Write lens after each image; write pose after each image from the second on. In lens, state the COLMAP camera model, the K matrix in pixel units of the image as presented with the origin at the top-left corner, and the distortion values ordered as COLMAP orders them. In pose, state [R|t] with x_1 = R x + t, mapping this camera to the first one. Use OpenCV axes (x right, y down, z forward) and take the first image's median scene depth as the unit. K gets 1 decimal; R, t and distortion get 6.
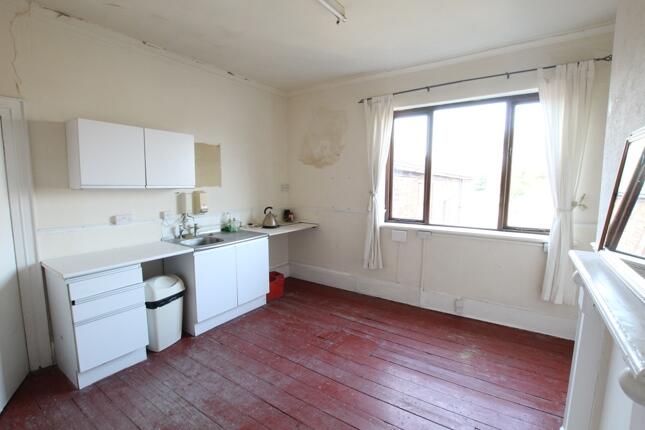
lens RADIAL K [[298.2, 0, 322.5], [0, 298.2, 215.0], [0, 0, 1]] dist [-0.033830, -0.000064]
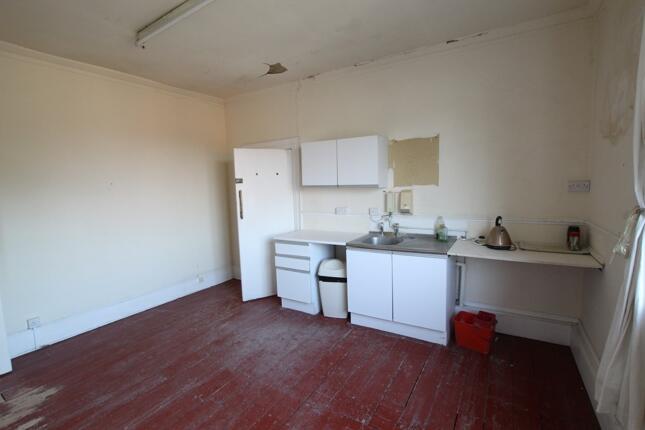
lens RADIAL K [[298.2, 0, 322.5], [0, 298.2, 215.0], [0, 0, 1]] dist [-0.033830, -0.000064]
pose [[0.043291, 0.097951, -0.994249, 0.560094], [-0.077871, 0.992485, 0.094387, -0.074726], [0.996023, 0.073337, 0.050593, 0.731798]]
